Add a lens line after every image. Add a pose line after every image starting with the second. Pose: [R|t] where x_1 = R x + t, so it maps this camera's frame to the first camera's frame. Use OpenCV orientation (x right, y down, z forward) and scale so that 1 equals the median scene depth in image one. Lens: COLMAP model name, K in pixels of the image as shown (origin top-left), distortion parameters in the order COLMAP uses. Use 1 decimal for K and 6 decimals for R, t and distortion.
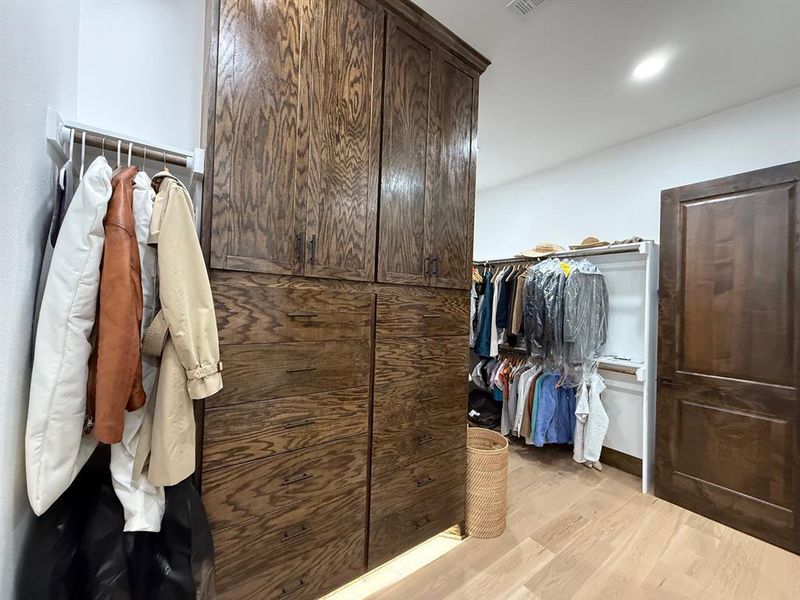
lens RADIAL K [[321.4, 0, 398.1], [0, 321.4, 296.5], [0, 0, 1]] dist [-0.008882, 0.001274]
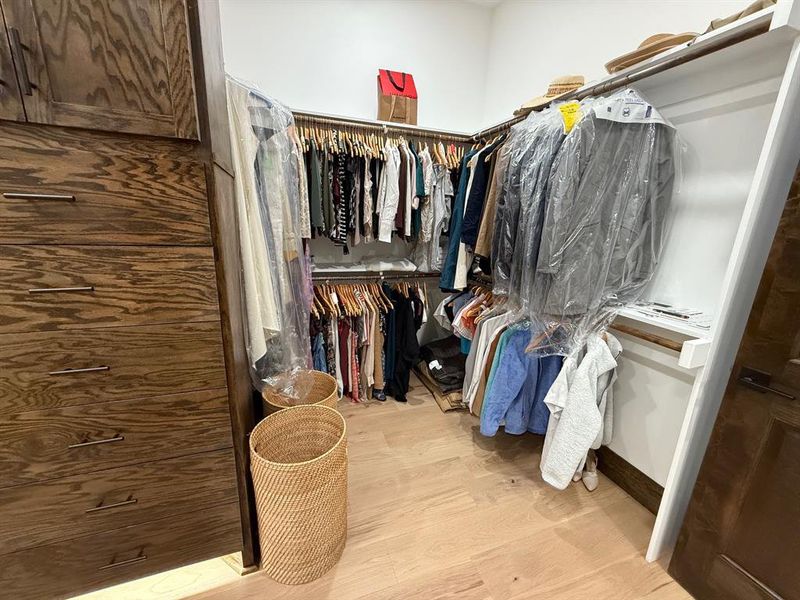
lens RADIAL K [[321.4, 0, 397.2], [0, 321.4, 300.3], [0, 0, 1]] dist [-0.008882, 0.001274]
pose [[0.958347, 0.071609, -0.276484, 0.446892], [0.001184, 0.967054, 0.254568, 0.056353], [0.285604, -0.244291, 0.926689, 0.454792]]
